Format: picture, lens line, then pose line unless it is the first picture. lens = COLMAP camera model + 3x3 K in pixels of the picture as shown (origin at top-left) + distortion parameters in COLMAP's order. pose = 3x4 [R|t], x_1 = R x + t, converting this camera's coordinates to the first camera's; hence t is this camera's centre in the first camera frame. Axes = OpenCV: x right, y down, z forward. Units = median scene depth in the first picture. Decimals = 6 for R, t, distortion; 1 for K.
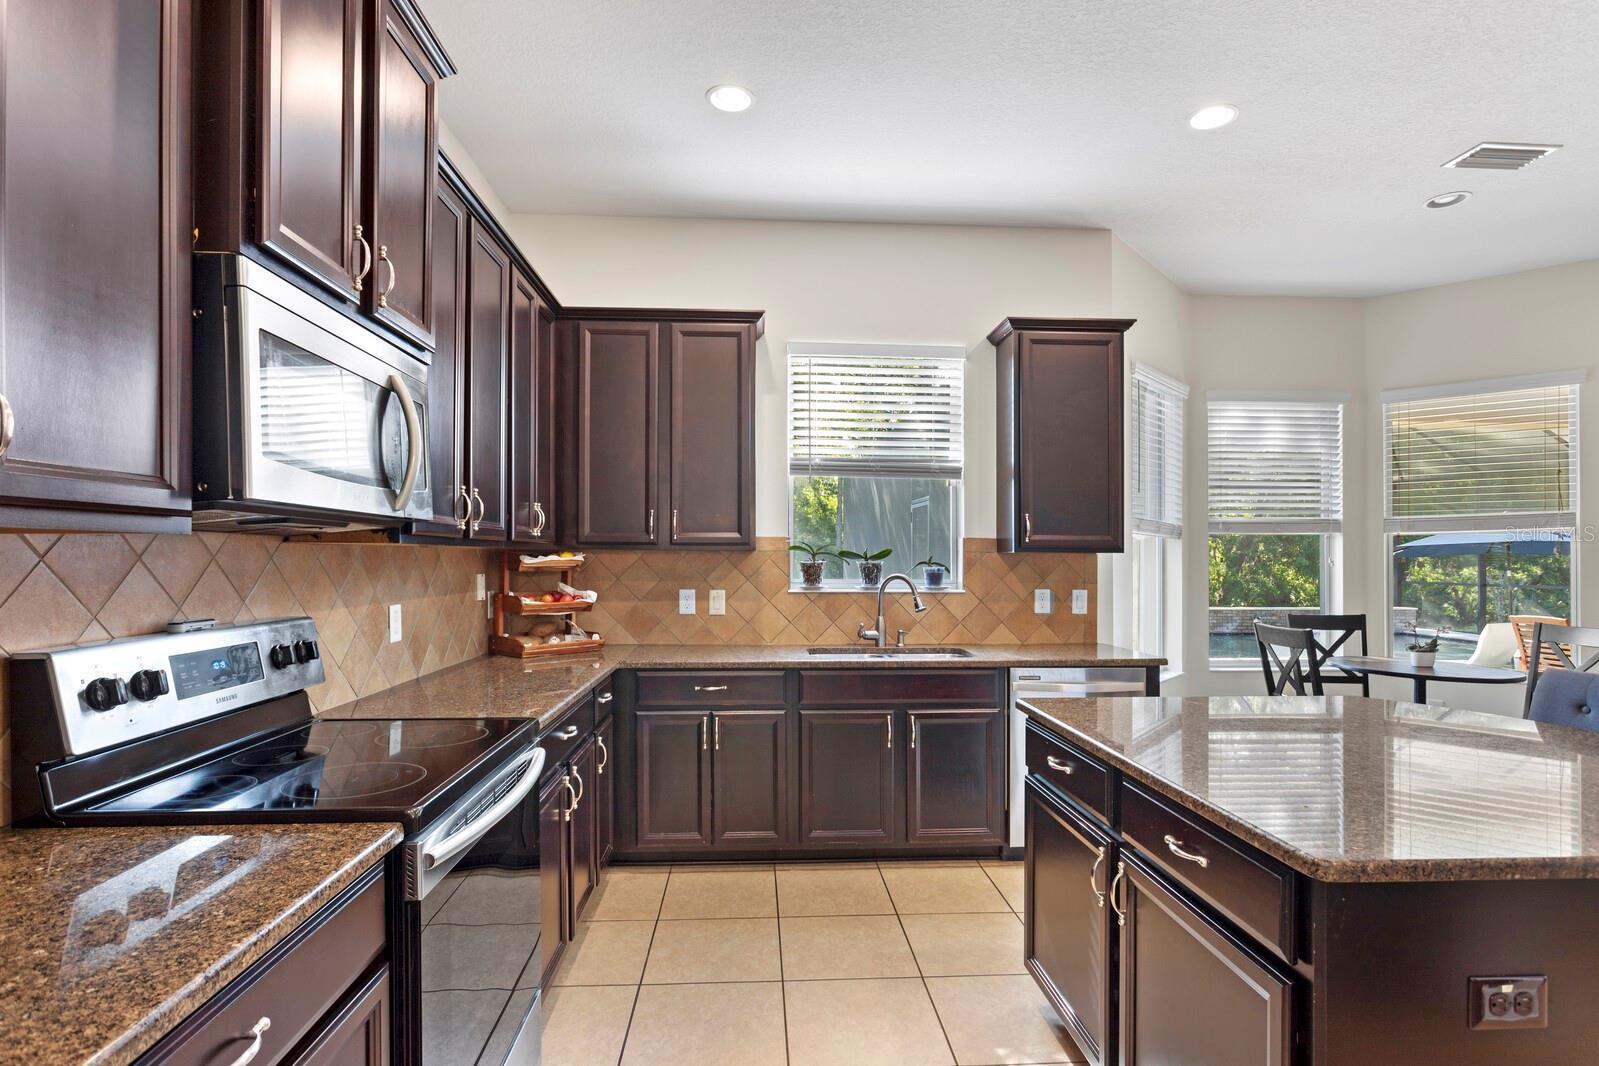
lens RADIAL K [[799.0, 0, 804.9], [0, 799.0, 553.0], [0, 0, 1]] dist [-0.016663, 0.006202]
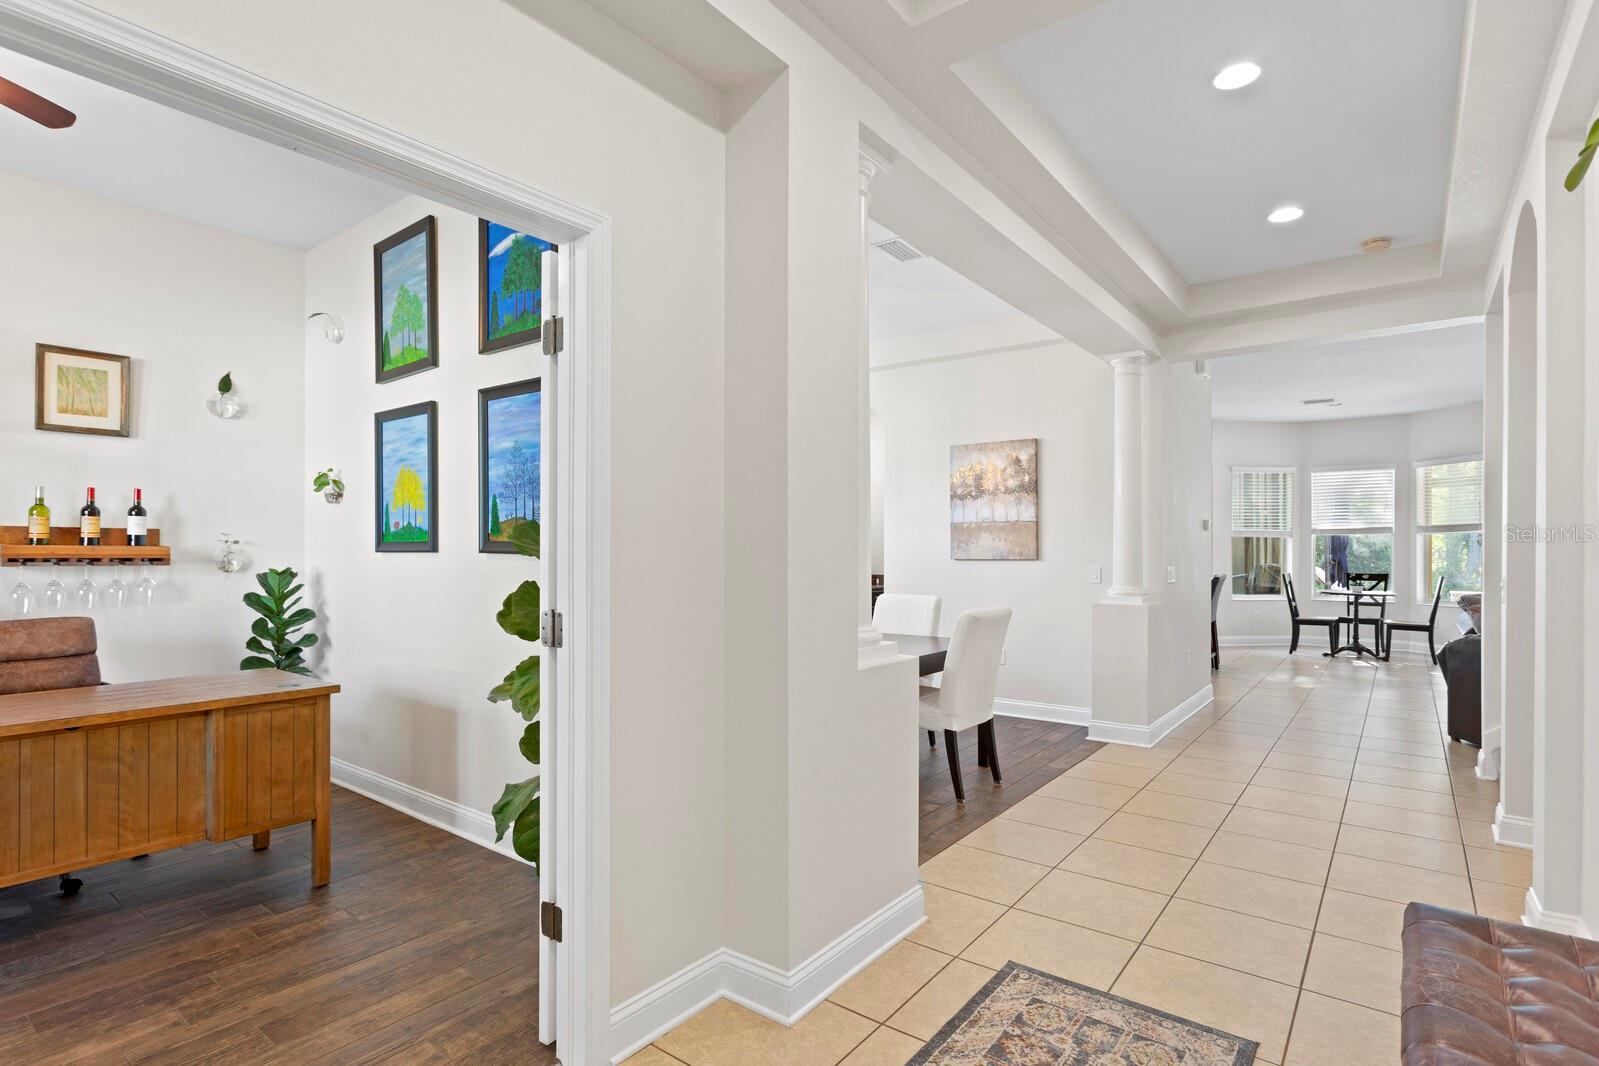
lens RADIAL K [[799.0, 0, 787.9], [0, 799.0, 534.3], [0, 0, 1]] dist [-0.016663, 0.006202]
pose [[0.756747, -0.008235, -0.653656, 1.148163], [-0.003816, 0.999848, -0.017015, 0.021975], [0.653697, 0.015370, 0.756600, -2.071767]]
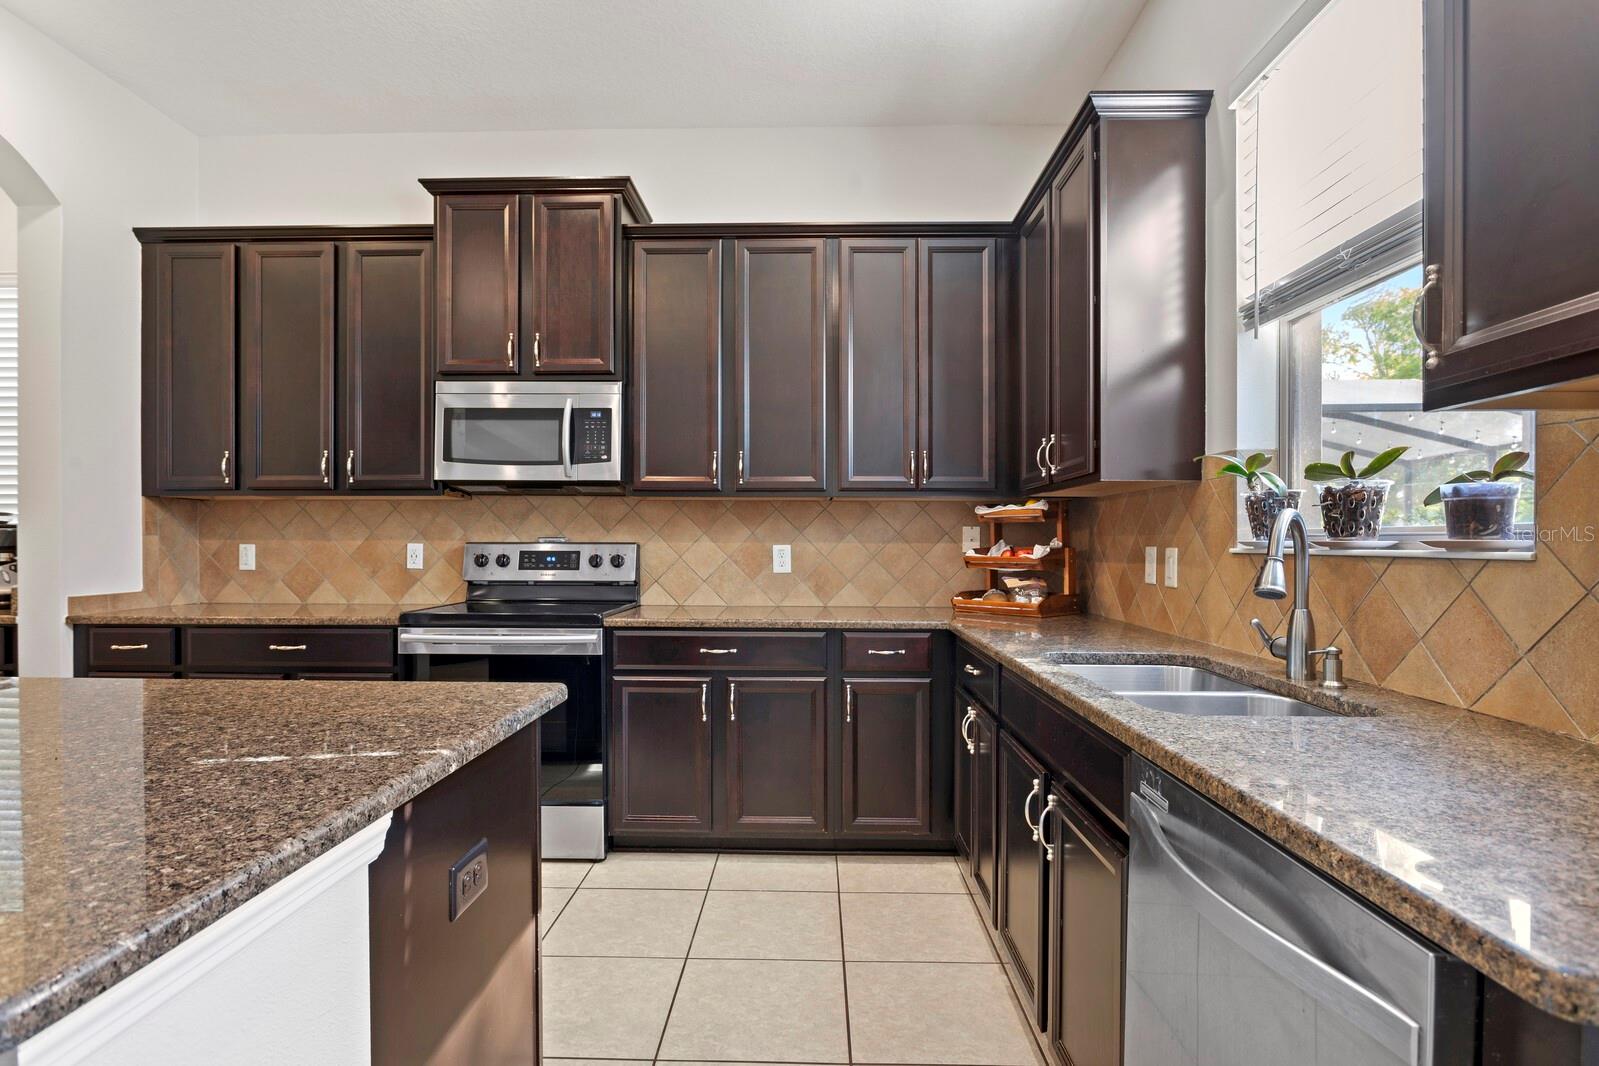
lens RADIAL K [[799.0, 0, 787.4], [0, 799.0, 541.4], [0, 0, 1]] dist [-0.016663, 0.006202]
pose [[-0.082972, -0.005505, -0.996537, 0.575933], [-0.000591, 0.999985, -0.005475, 0.048554], [0.996552, 0.000135, -0.082974, 0.811755]]
